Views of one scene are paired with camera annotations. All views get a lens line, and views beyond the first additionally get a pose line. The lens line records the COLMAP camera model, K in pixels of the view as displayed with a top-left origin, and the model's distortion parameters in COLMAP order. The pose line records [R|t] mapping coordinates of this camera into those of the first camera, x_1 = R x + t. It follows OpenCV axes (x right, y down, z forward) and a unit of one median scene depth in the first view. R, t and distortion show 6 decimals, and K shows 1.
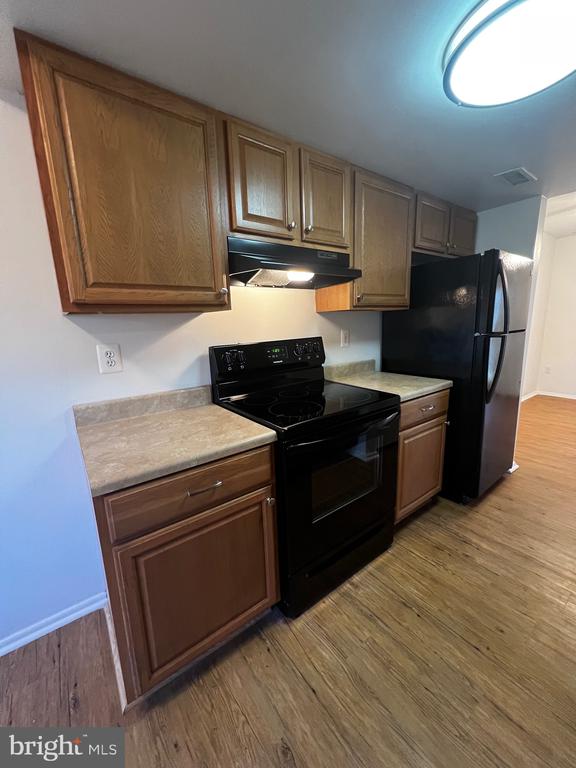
lens RADIAL K [[305.5, 0, 285.6], [0, 305.5, 383.2], [0, 0, 1]] dist [-0.000424, 0.000175]
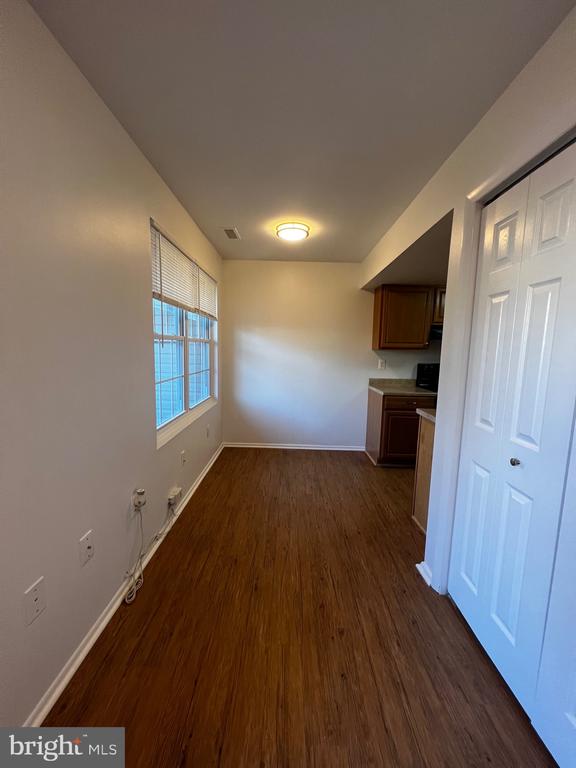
lens RADIAL K [[305.5, 0, 285.6], [0, 305.5, 383.2], [0, 0, 1]] dist [-0.000424, 0.000175]
pose [[0.795138, 0.118758, -0.594686, 0.458779], [-0.165807, 0.985846, -0.024824, 0.326593], [0.583321, 0.118342, 0.803575, -1.887234]]
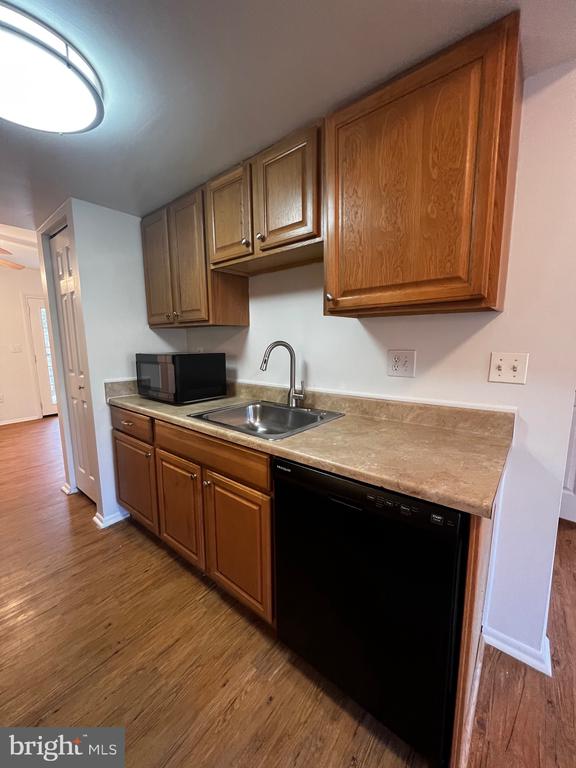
lens RADIAL K [[305.5, 0, 285.6], [0, 305.5, 383.2], [0, 0, 1]] dist [-0.000424, 0.000175]
pose [[-0.235449, -0.107443, 0.965929, -0.367599], [0.209797, 0.964819, 0.158459, -0.049328], [-0.948973, 0.239958, -0.204625, 0.401198]]
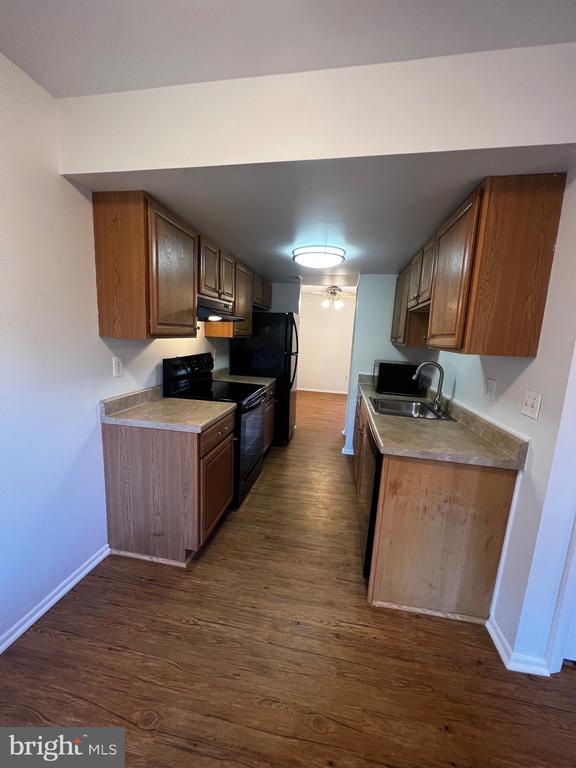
lens RADIAL K [[305.5, 0, 285.6], [0, 305.5, 383.2], [0, 0, 1]] dist [-0.000424, 0.000175]
pose [[0.727954, -0.042706, 0.684295, -0.981610], [0.064605, 0.997890, -0.006450, 0.055129], [-0.682575, 0.048904, 0.729177, -0.558808]]
